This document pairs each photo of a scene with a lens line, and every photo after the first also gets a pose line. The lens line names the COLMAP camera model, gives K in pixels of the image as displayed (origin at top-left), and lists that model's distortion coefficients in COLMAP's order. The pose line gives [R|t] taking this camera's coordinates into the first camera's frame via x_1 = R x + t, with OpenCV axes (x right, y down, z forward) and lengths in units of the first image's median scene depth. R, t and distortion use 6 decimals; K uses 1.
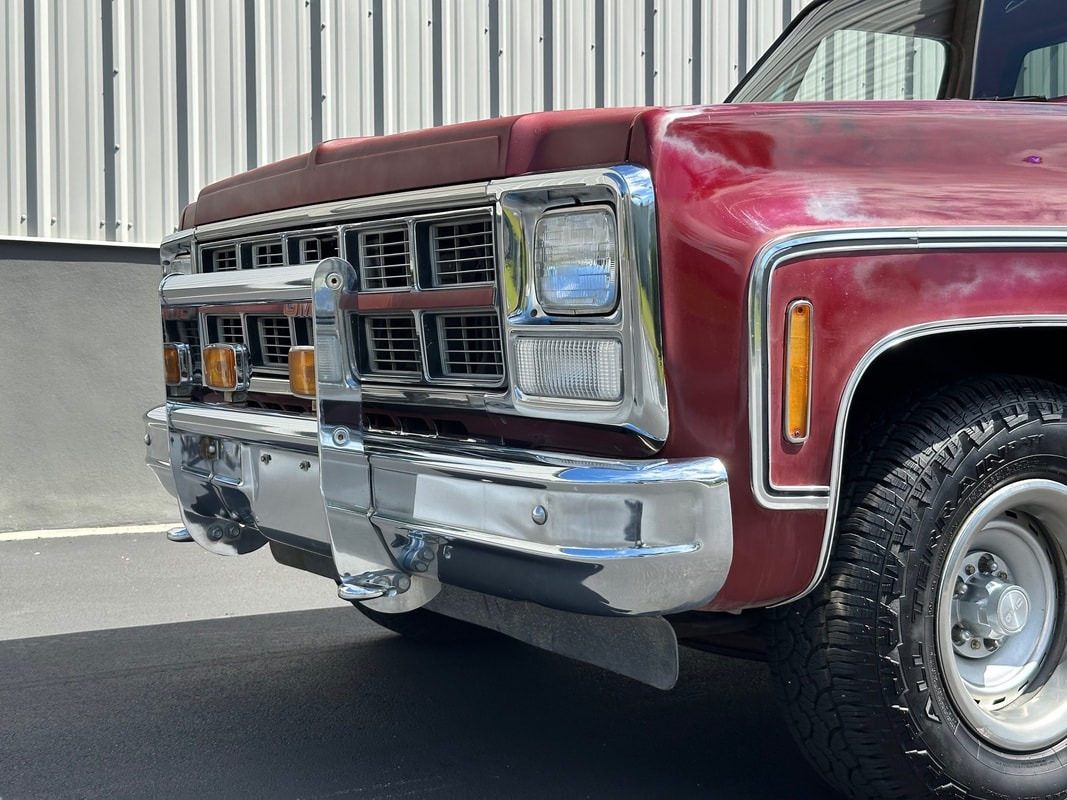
lens RADIAL K [[1503.9, 0, 533.5], [0, 1503.9, 400.0], [0, 0, 1]] dist [0.156126, 0.024182]
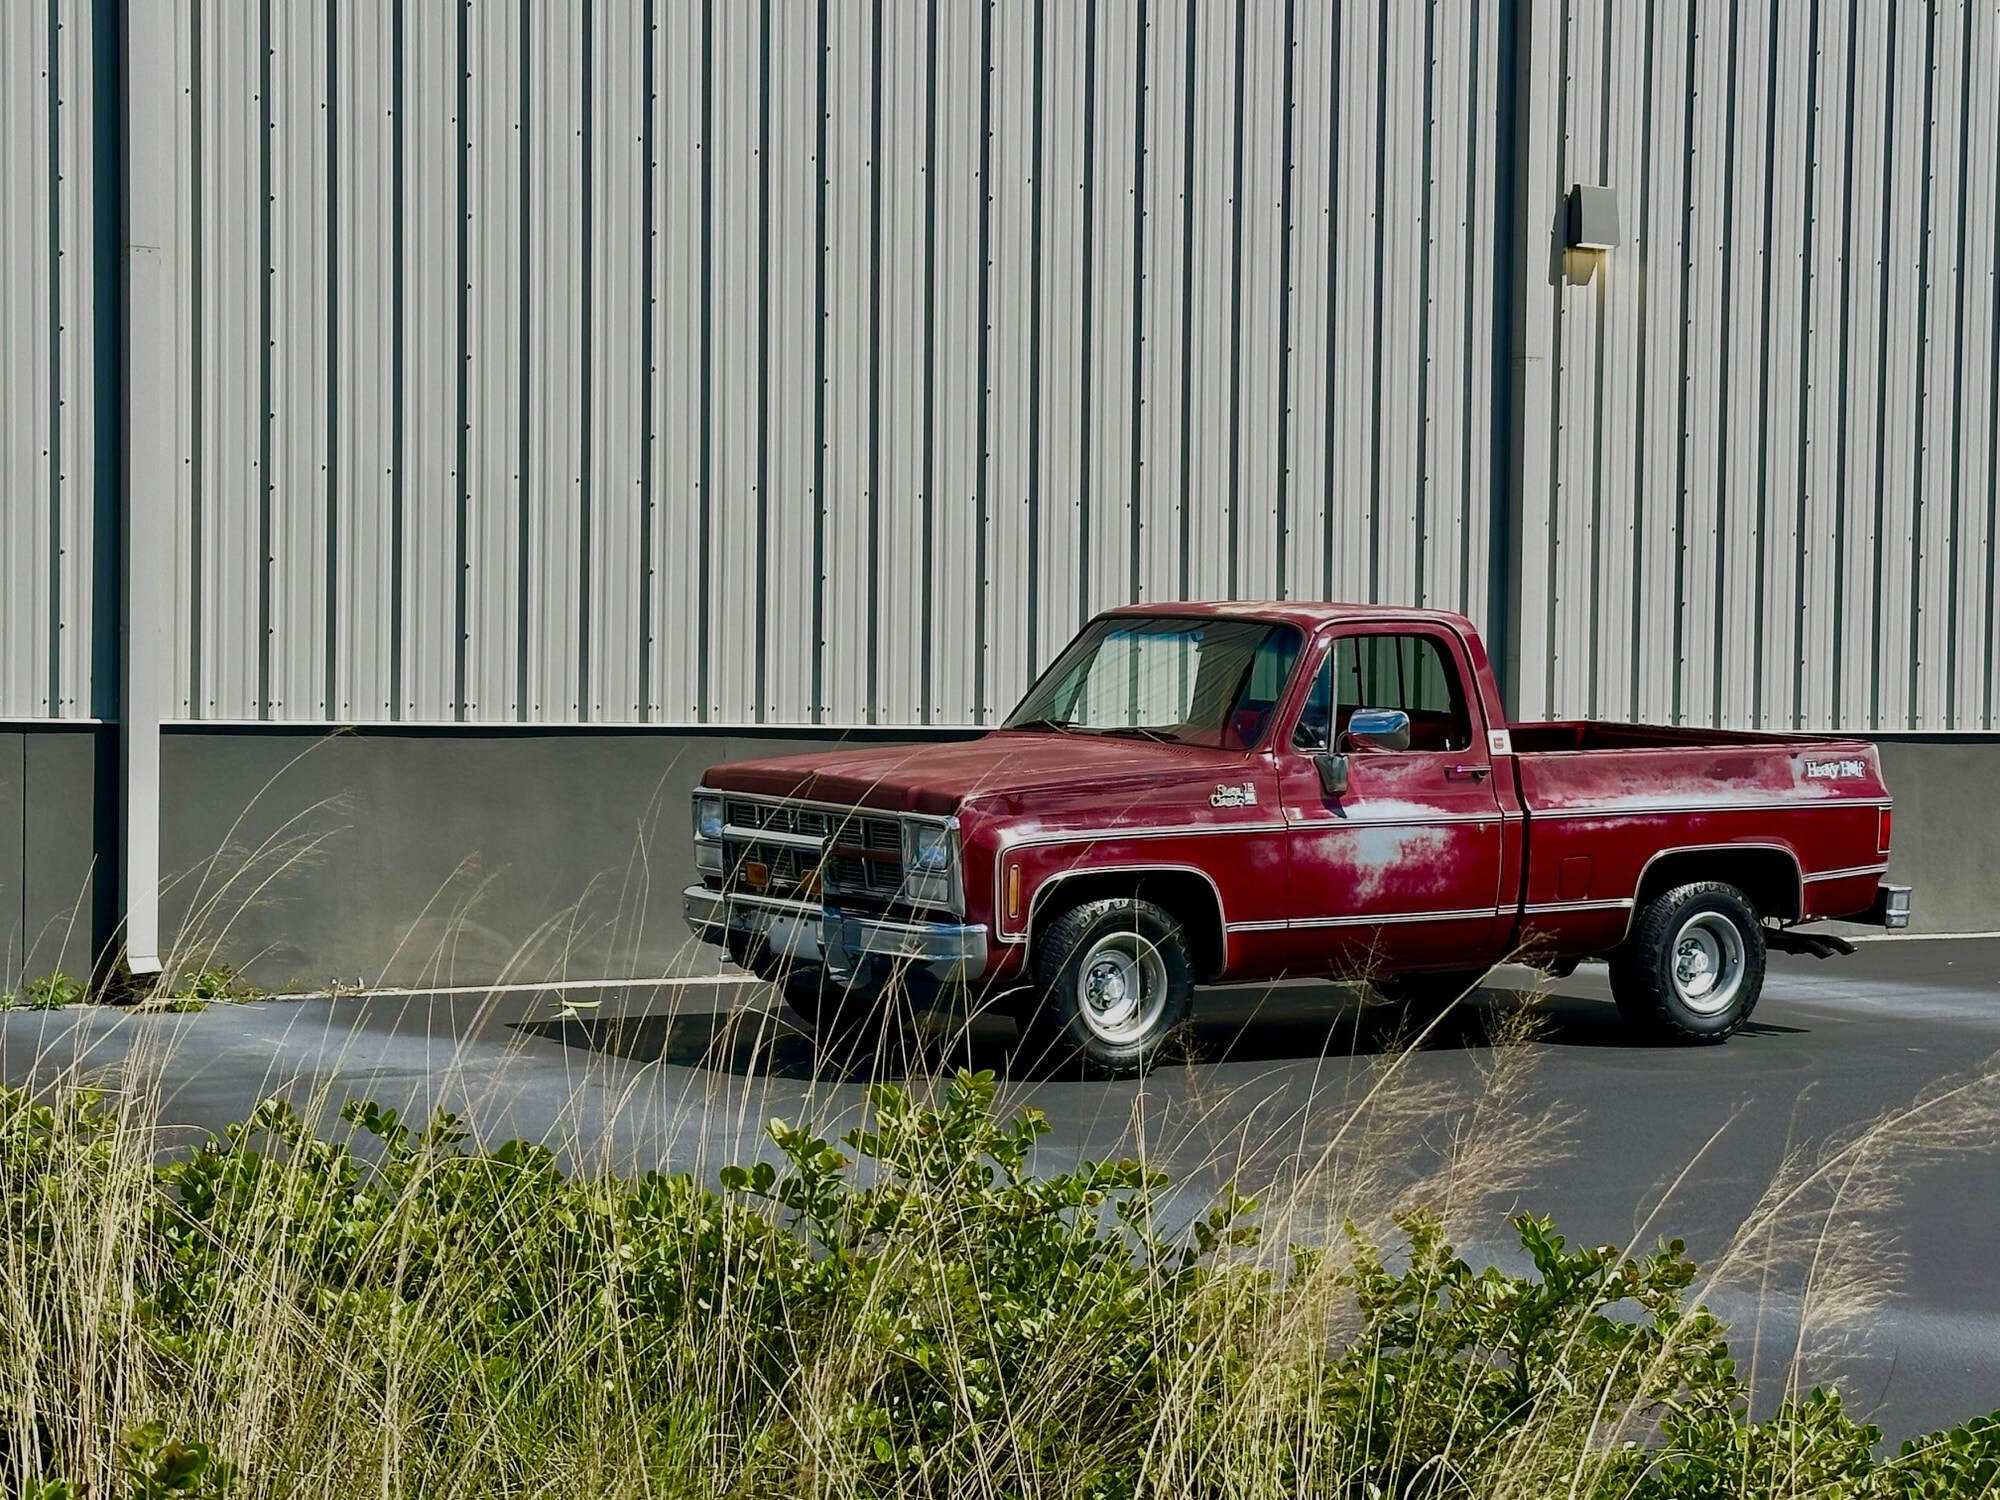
lens RADIAL K [[3953.5, 0, 1000.0], [0, 3953.5, 750.0], [0, 0, 1]] dist [0.239069, -2.510373]
pose [[0.999181, 0.013715, 0.038069, -0.113074], [-0.013915, 0.999891, 0.004990, -0.286325], [-0.037996, -0.005515, 0.999263, -5.654842]]
